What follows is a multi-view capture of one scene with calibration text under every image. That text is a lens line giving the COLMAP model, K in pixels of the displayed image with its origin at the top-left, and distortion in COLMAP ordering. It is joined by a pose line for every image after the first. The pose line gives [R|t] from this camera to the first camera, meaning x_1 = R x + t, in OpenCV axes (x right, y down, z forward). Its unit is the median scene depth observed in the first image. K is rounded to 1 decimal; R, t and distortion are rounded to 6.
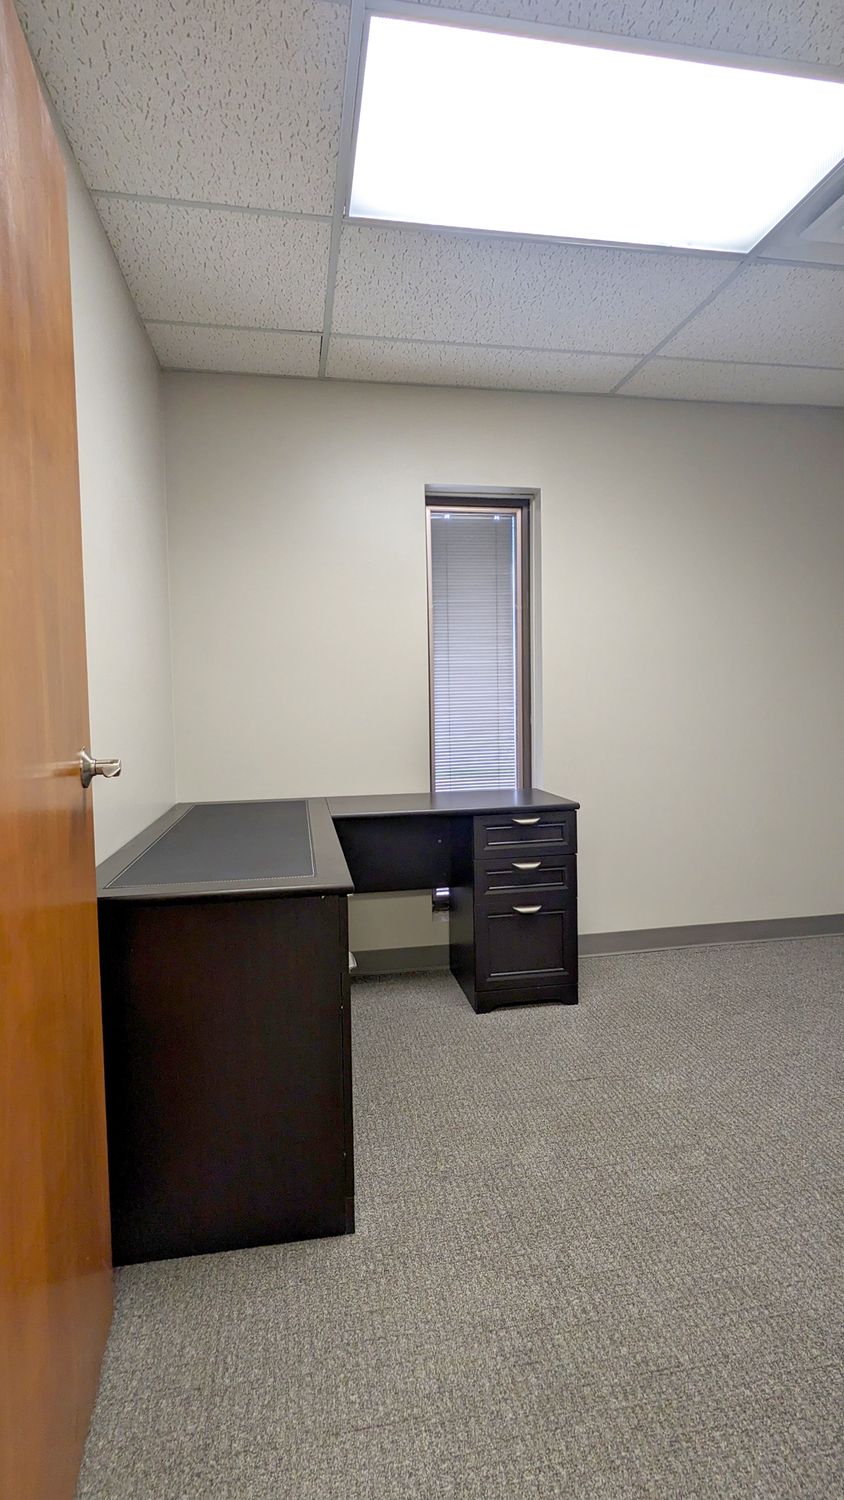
lens RADIAL K [[725.7, 0, 420.1], [0, 725.7, 755.2], [0, 0, 1]] dist [0.005336, -0.000661]
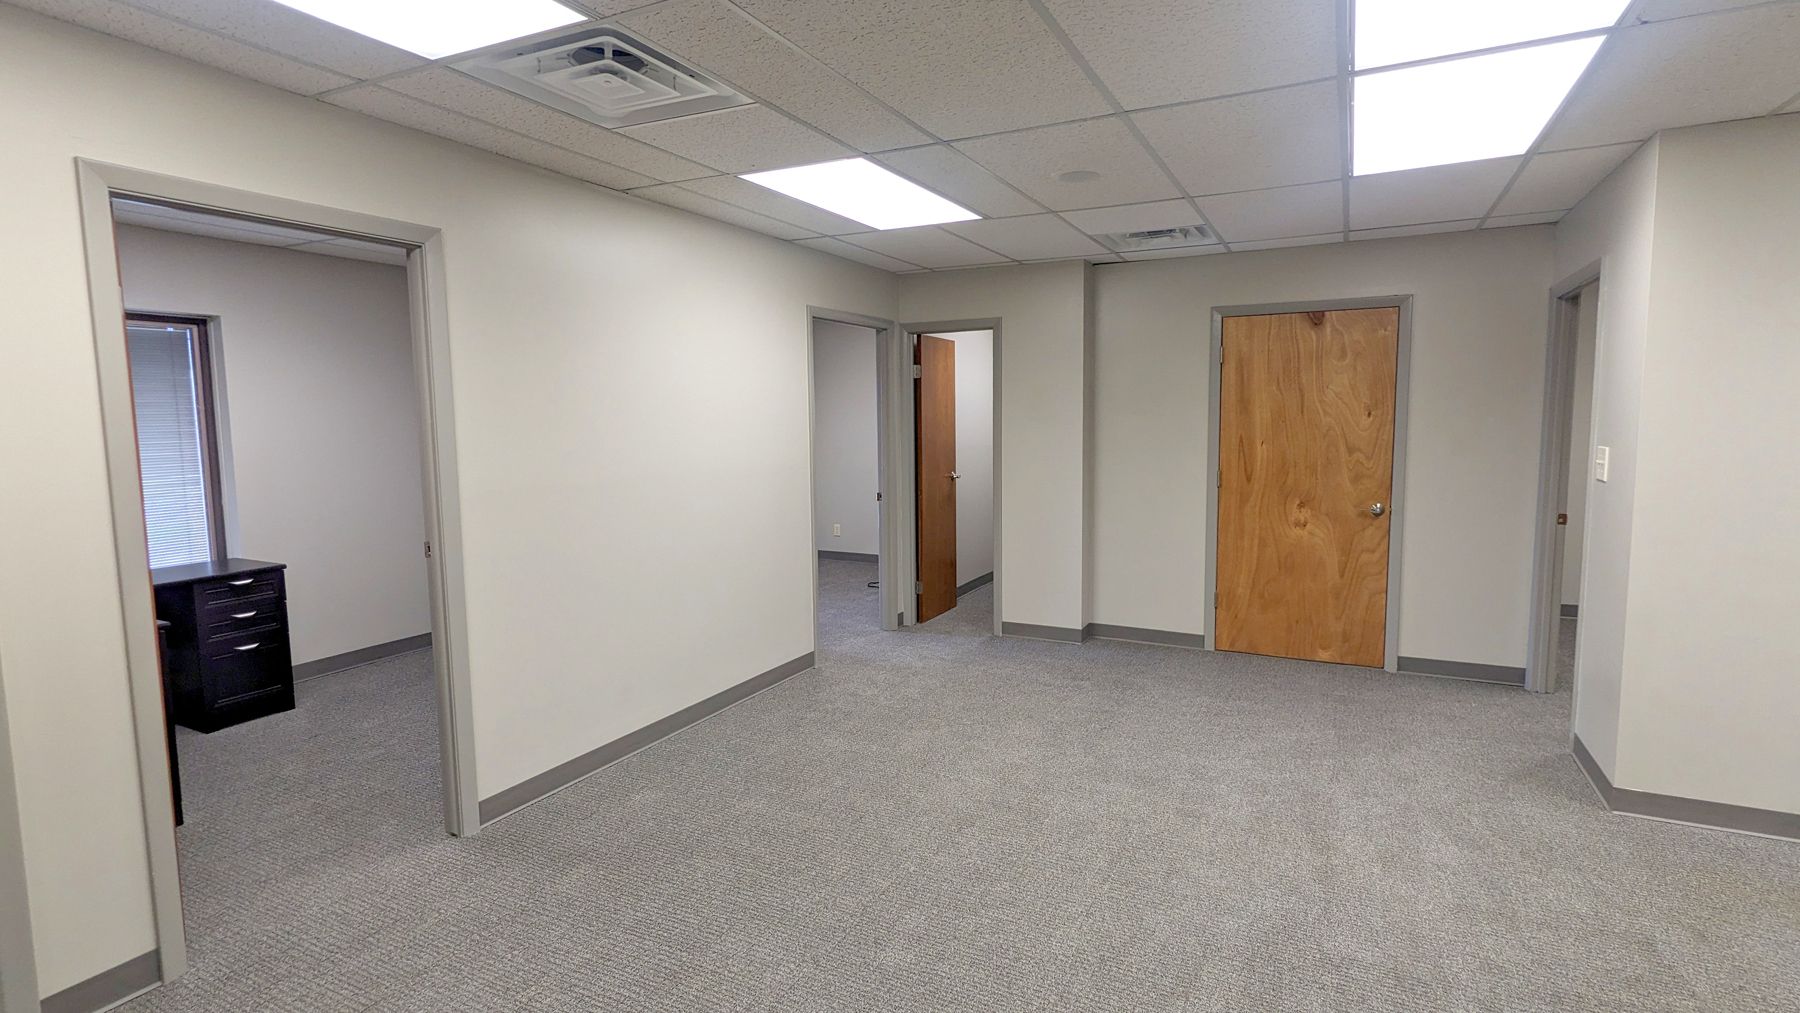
lens RADIAL K [[870.9, 0, 898.2], [0, 870.9, 504.4], [0, 0, 1]] dist [0.005336, -0.000661]
pose [[0.613825, -0.068817, 0.786437, -0.317675], [0.054127, 0.997518, 0.045041, -0.051858], [-0.787584, 0.014920, 0.616026, -0.824954]]
